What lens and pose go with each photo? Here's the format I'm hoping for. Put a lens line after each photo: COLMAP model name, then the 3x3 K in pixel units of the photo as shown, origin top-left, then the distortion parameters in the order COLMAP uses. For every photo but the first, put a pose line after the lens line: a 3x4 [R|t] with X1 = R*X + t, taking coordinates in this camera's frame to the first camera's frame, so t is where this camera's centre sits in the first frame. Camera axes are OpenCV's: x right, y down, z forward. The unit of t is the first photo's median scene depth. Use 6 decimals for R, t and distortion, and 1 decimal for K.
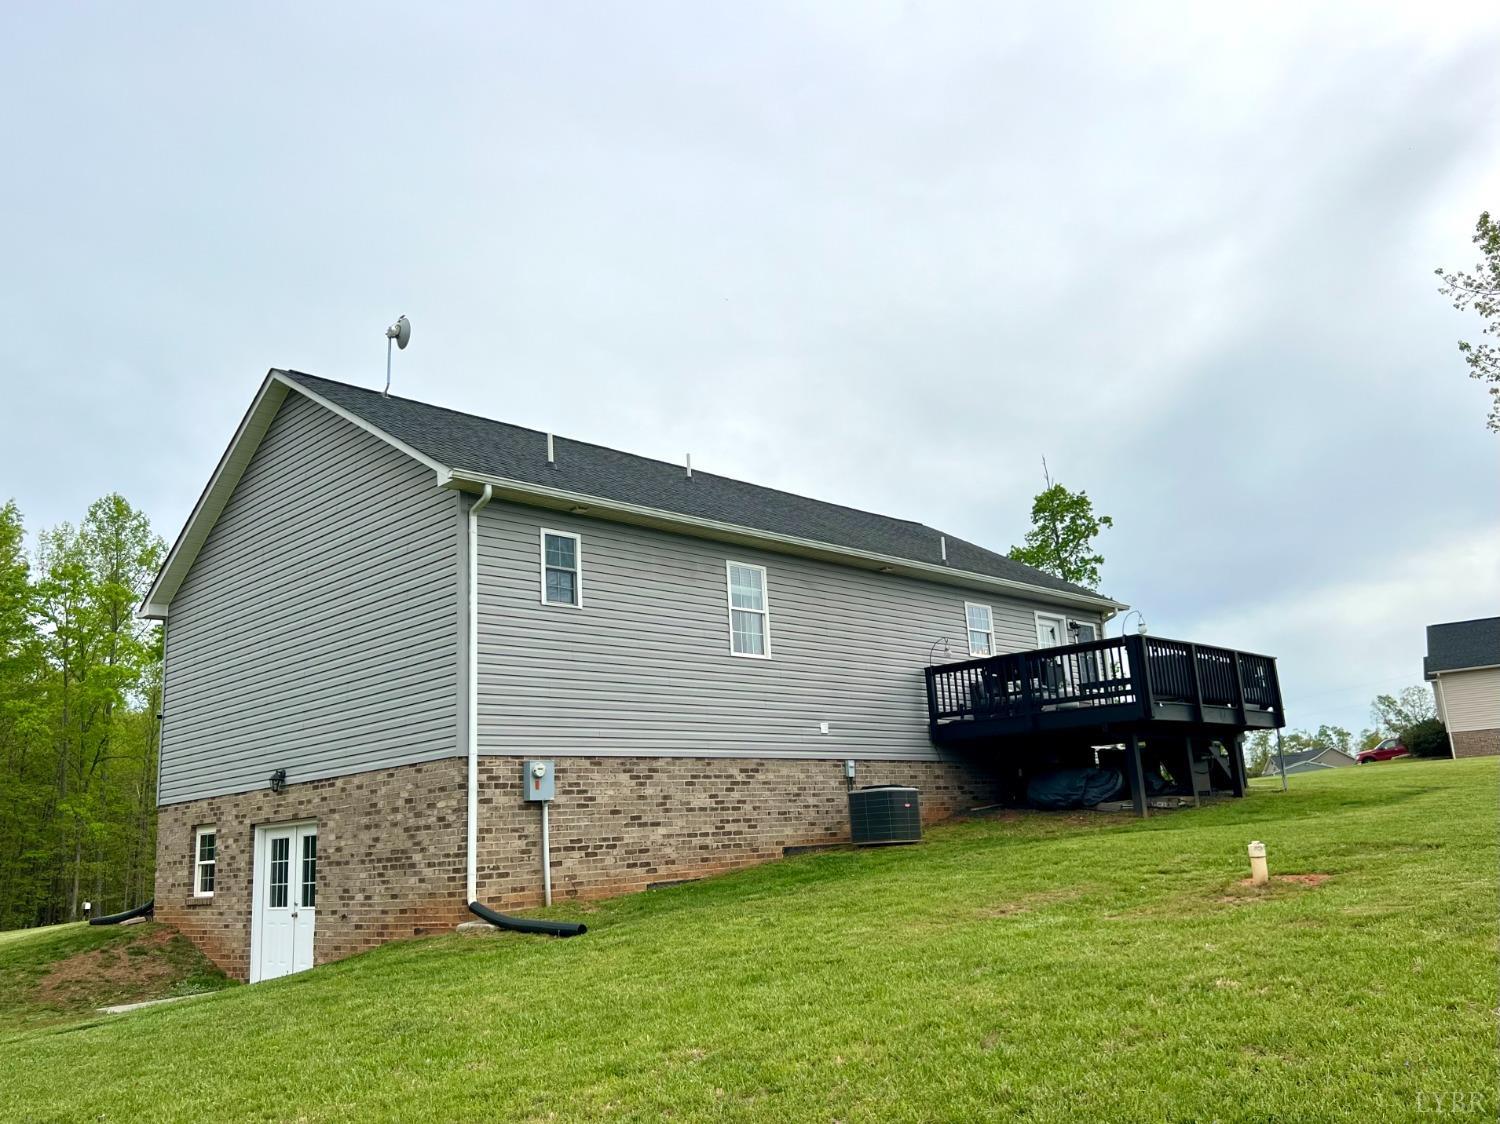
lens RADIAL K [[1225.6, 0, 751.6], [0, 1225.6, 554.3], [0, 0, 1]] dist [0.052904, -0.052255]
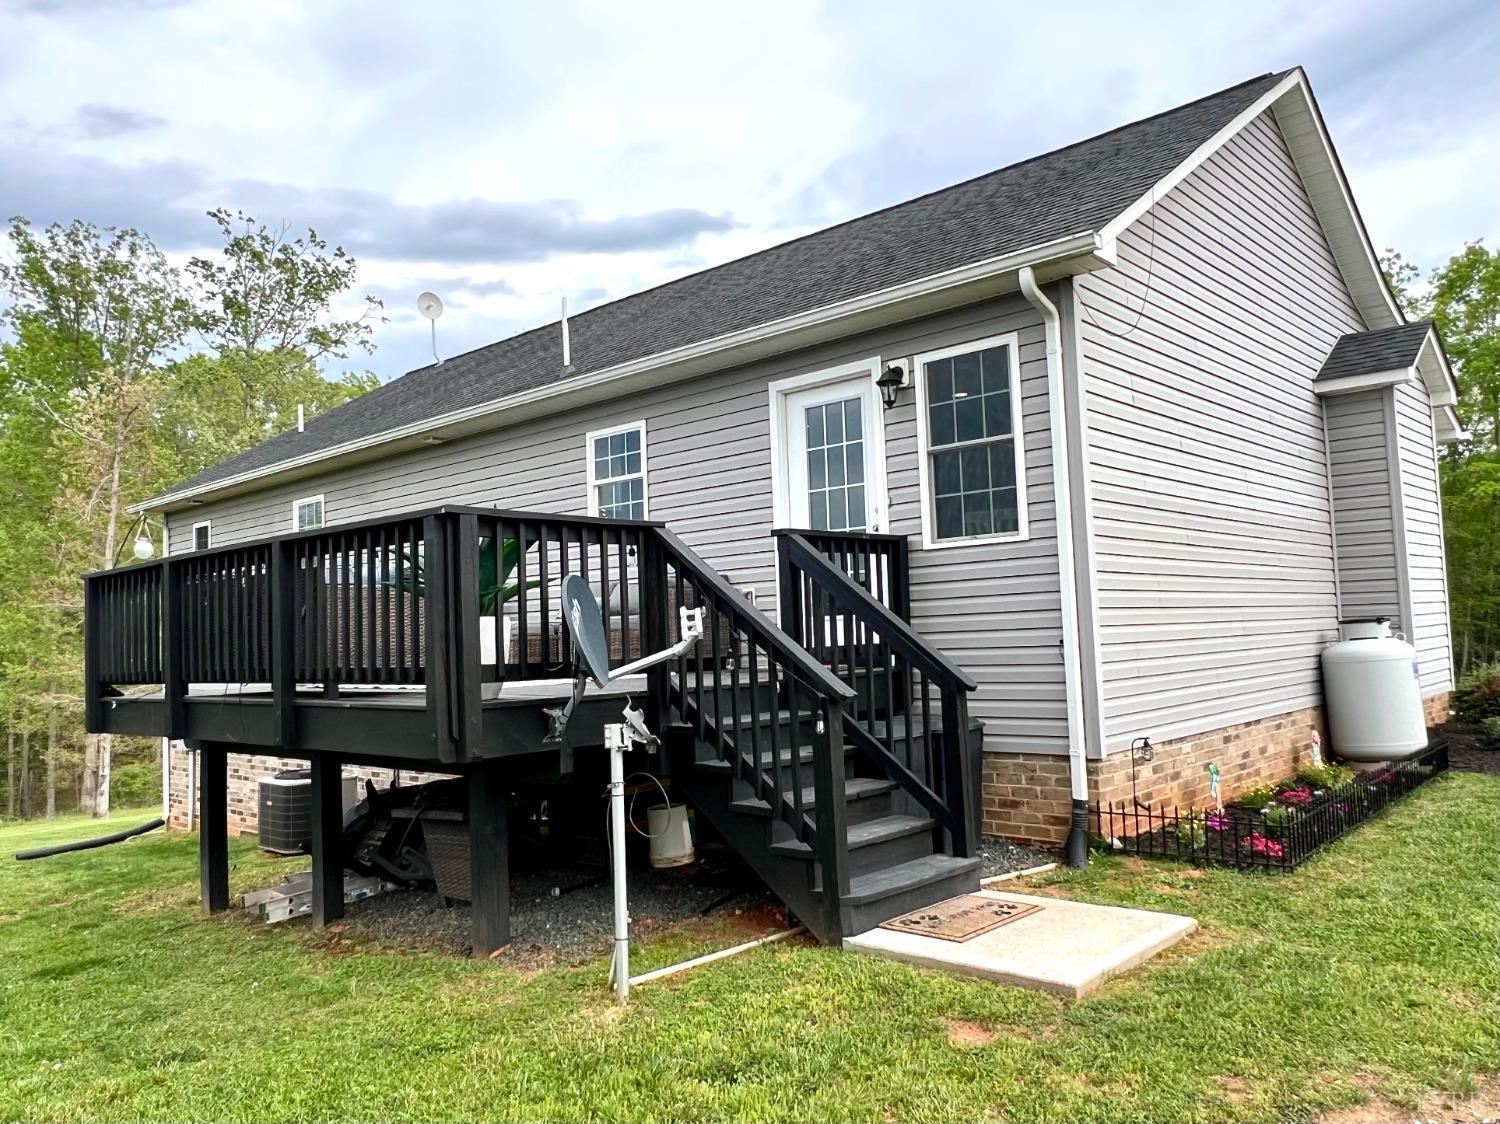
lens RADIAL K [[1109.4, 0, 756.9], [0, 1109.4, 557.5], [0, 0, 1]] dist [0.006209, -0.004106]
pose [[0.029904, -0.012756, -0.999471, 0.858043], [0.264665, 0.964330, -0.004389, 0.147466], [0.963877, -0.264394, 0.032213, 1.371564]]
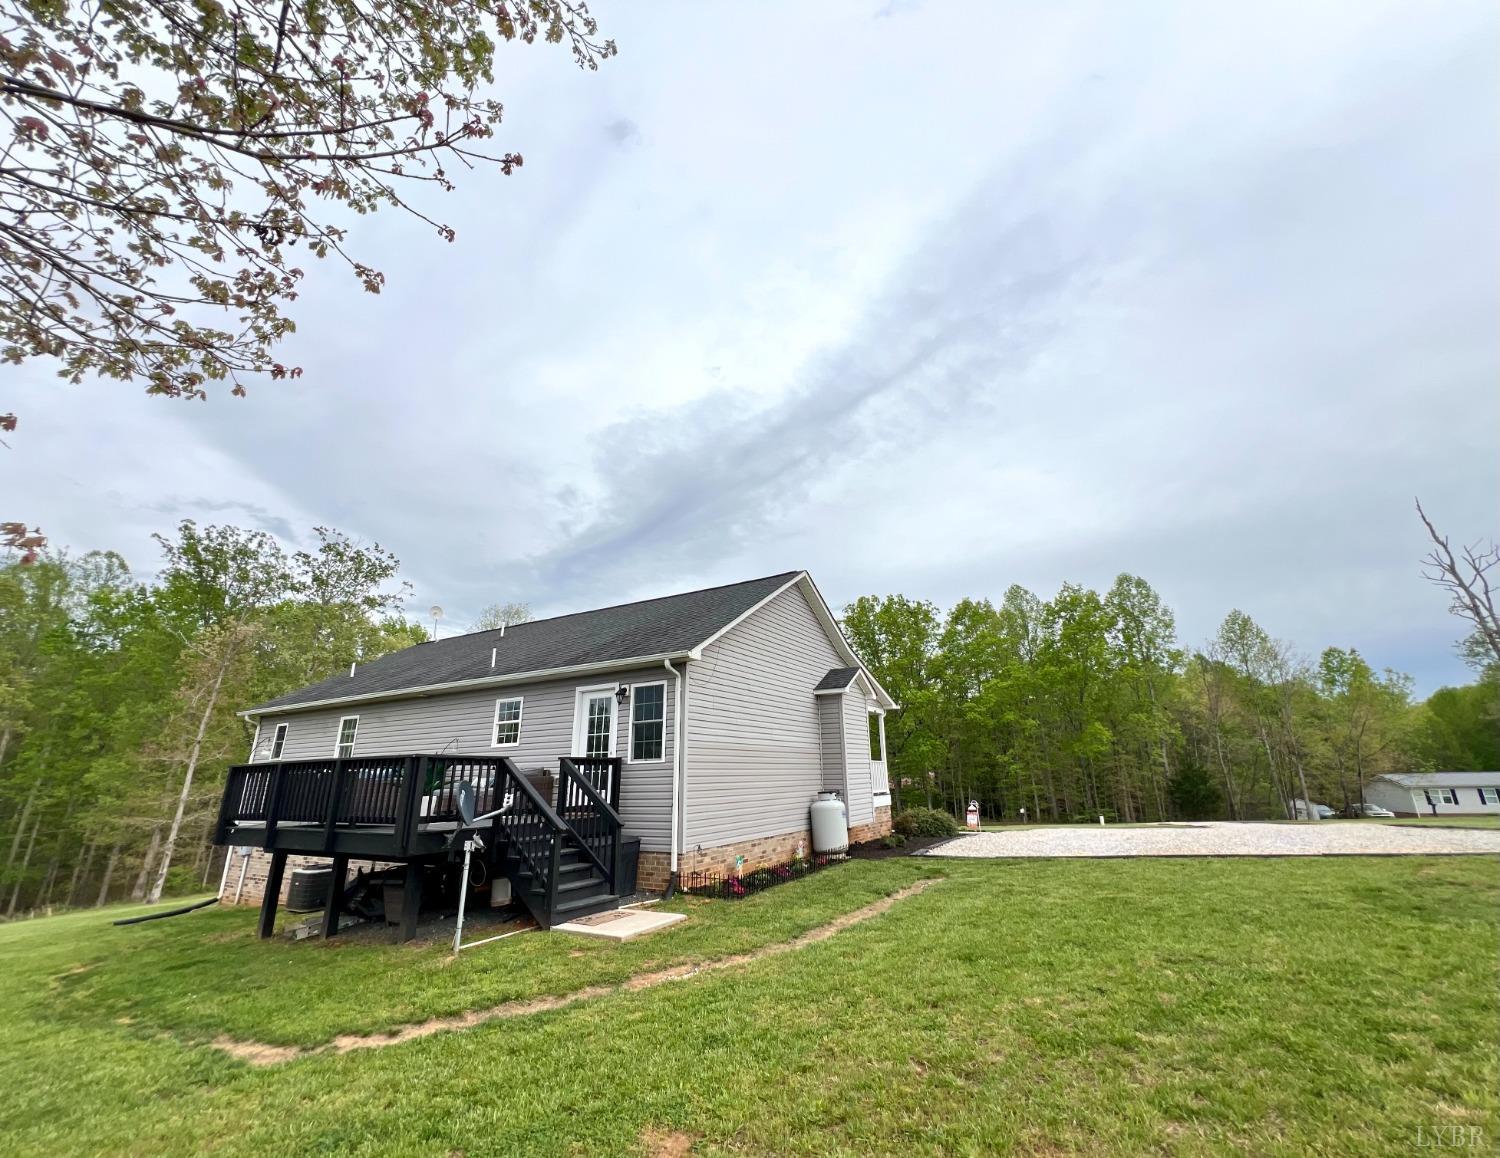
lens RADIAL K [[621.0, 0, 777.8], [0, 621.0, 575.2], [0, 0, 1]] dist [-0.002825, 0.000133]
pose [[0.253362, -0.246332, -0.935483, 1.094066], [0.229825, 0.954676, -0.189141, 0.131047], [0.939675, -0.167076, 0.298492, 1.443916]]
